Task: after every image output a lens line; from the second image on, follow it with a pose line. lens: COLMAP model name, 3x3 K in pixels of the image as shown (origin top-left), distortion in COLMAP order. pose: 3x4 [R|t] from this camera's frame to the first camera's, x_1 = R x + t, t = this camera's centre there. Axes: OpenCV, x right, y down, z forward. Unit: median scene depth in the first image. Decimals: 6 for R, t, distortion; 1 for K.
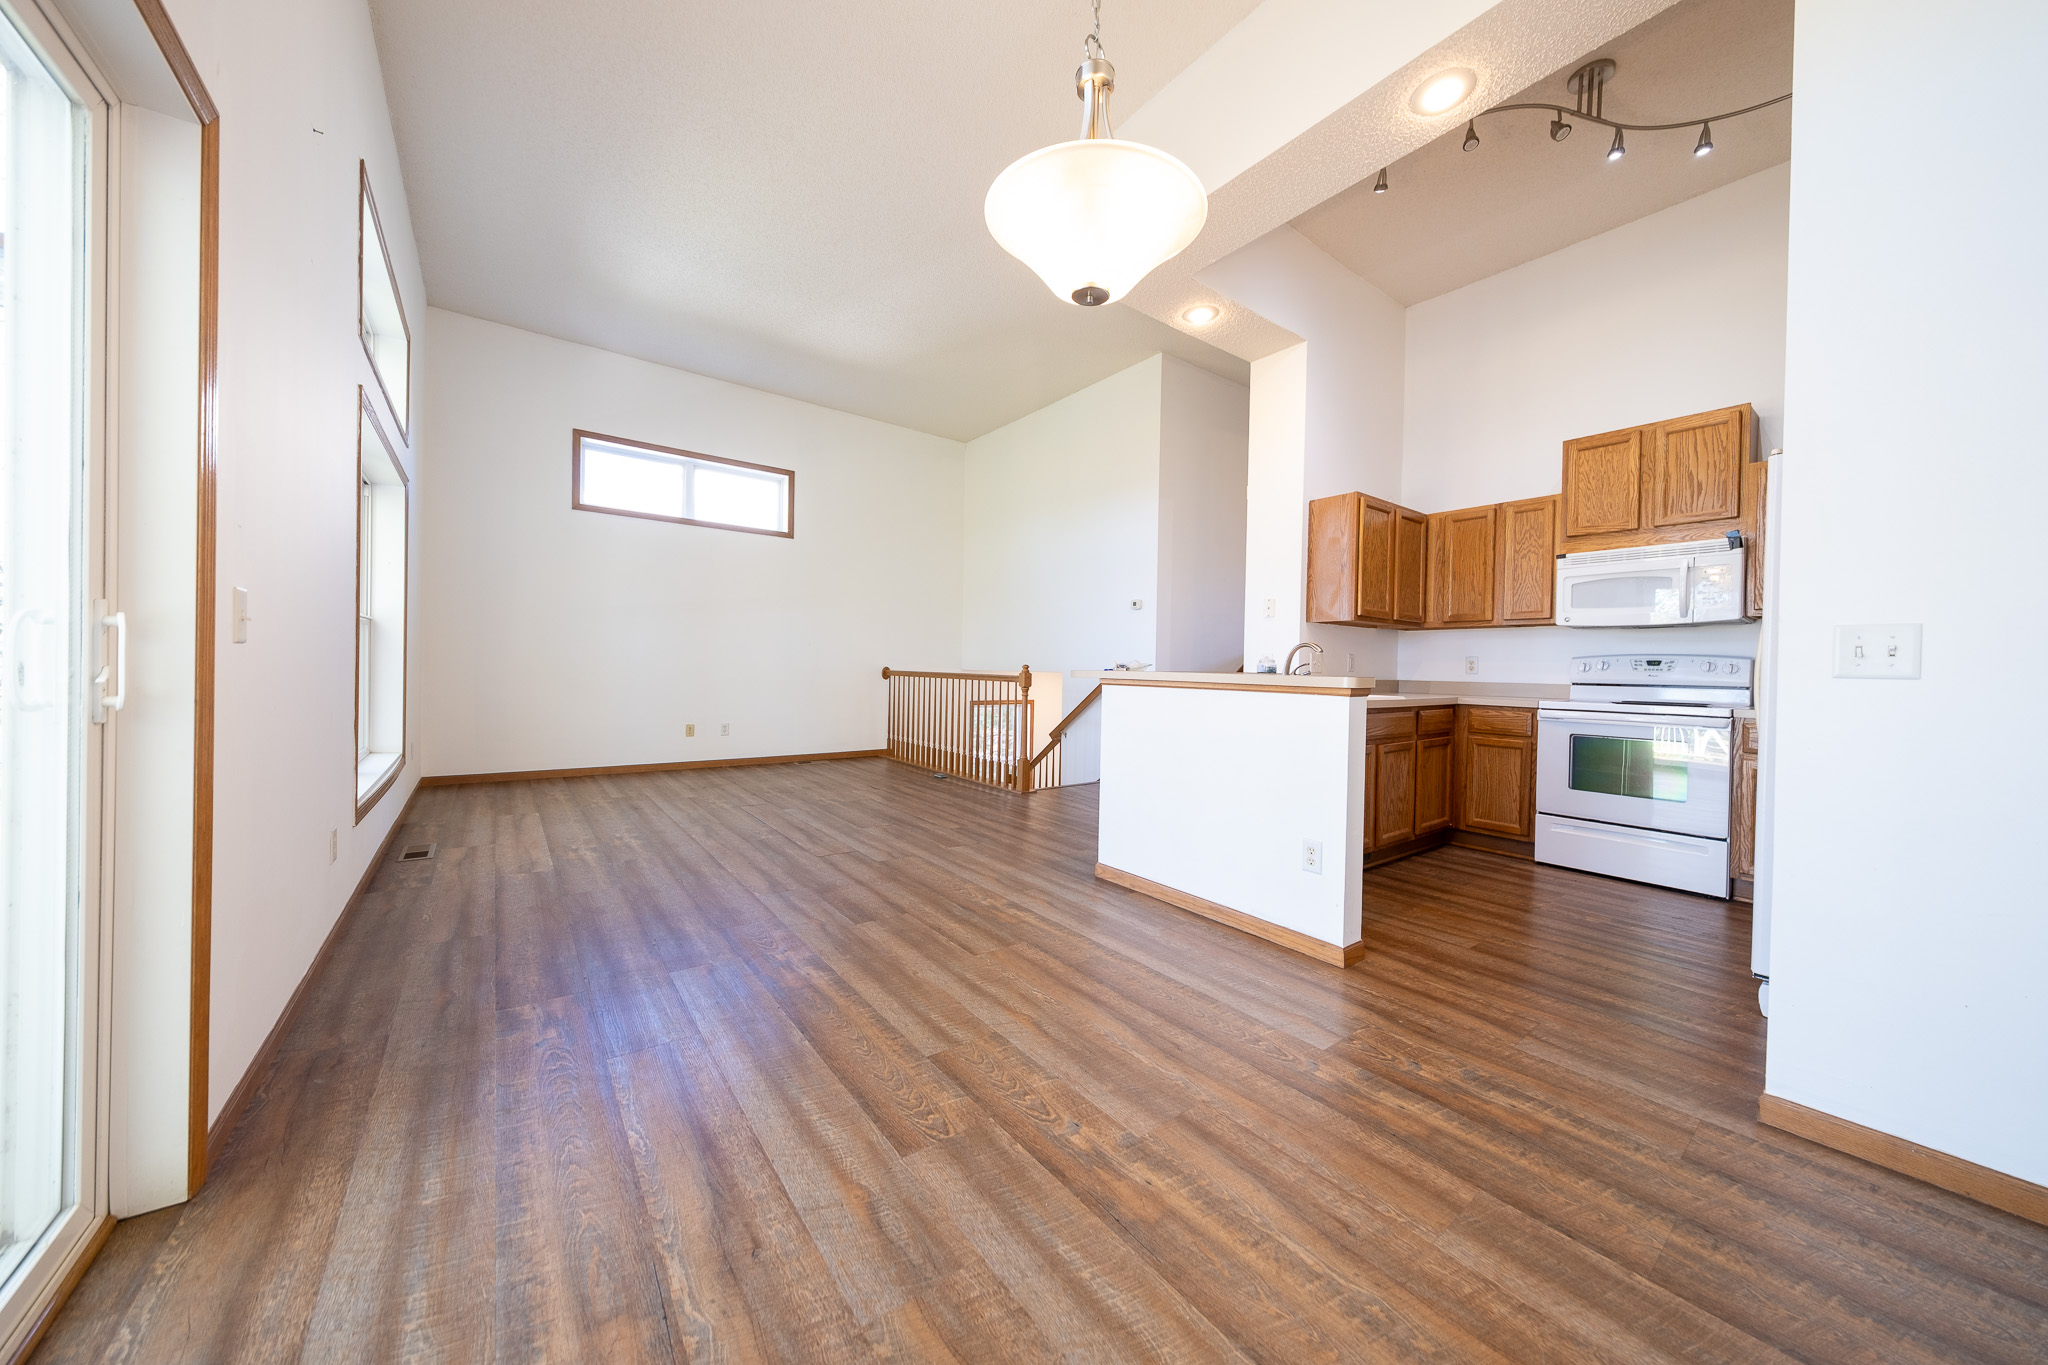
lens RADIAL K [[693.6, 0, 1022.8], [0, 693.6, 673.3], [0, 0, 1]] dist [0.006220, -0.000090]
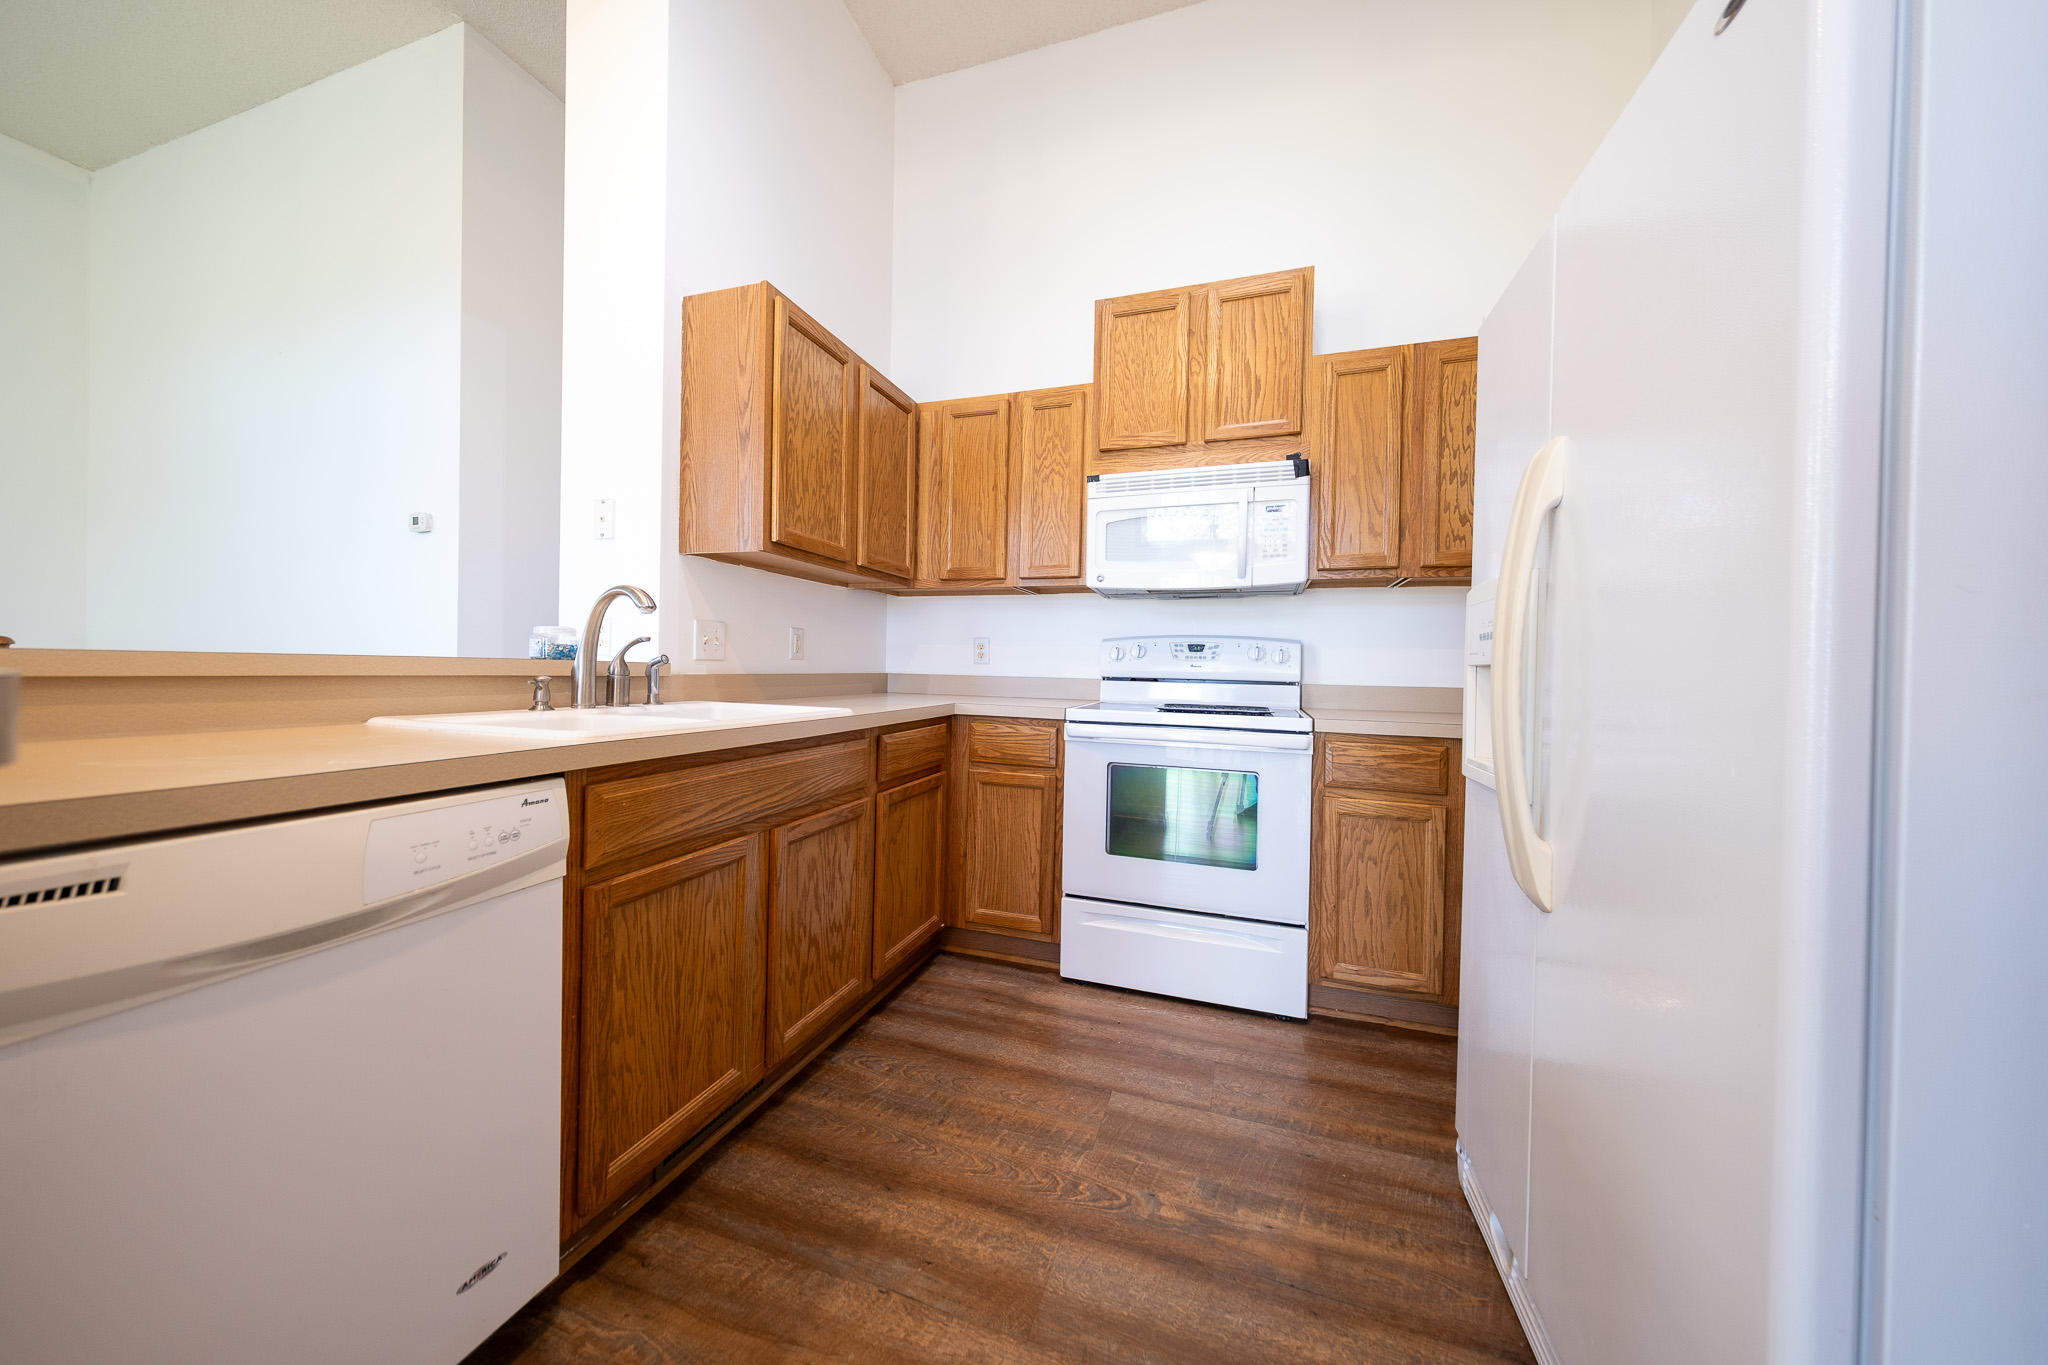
lens RADIAL K [[688.5, 0, 1011.8], [0, 688.5, 671.5], [0, 0, 1]] dist [0.005590, -0.000164]
pose [[0.833804, -0.003523, 0.552049, 0.366082], [-0.002144, 0.999951, 0.009620, 0.002275], [-0.552056, -0.009205, 0.833756, 0.518882]]
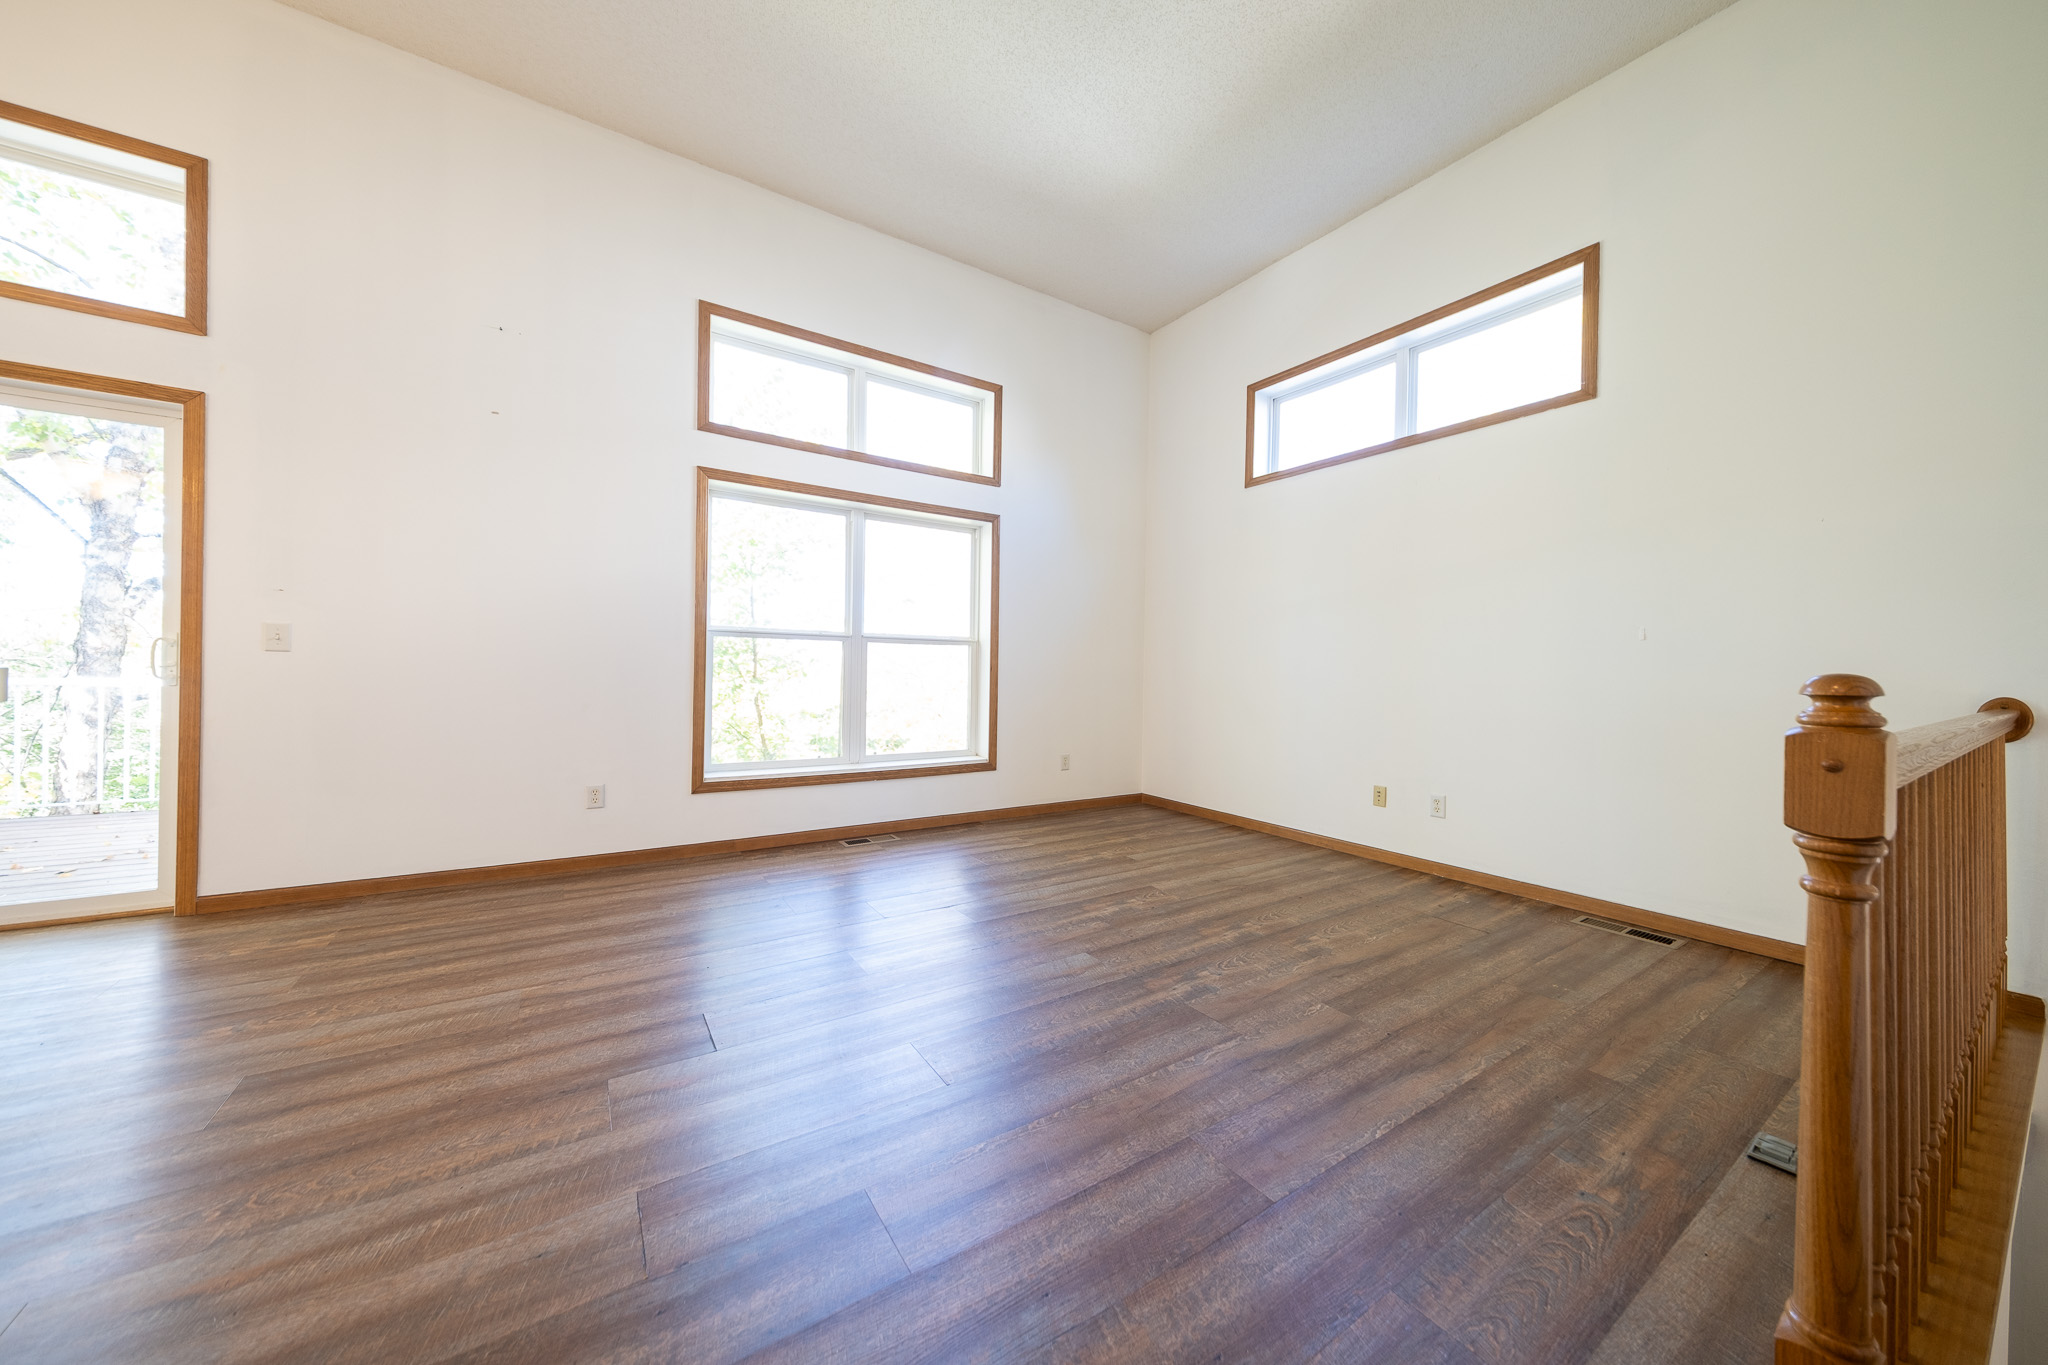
lens RADIAL K [[688.5, 0, 1011.8], [0, 688.5, 671.5], [0, 0, 1]] dist [0.005590, -0.000164]
pose [[-0.088546, -0.019549, -0.995880, 0.218196], [-0.031087, 0.999375, -0.016853, -0.006942], [0.995587, 0.029466, -0.089099, 1.185119]]
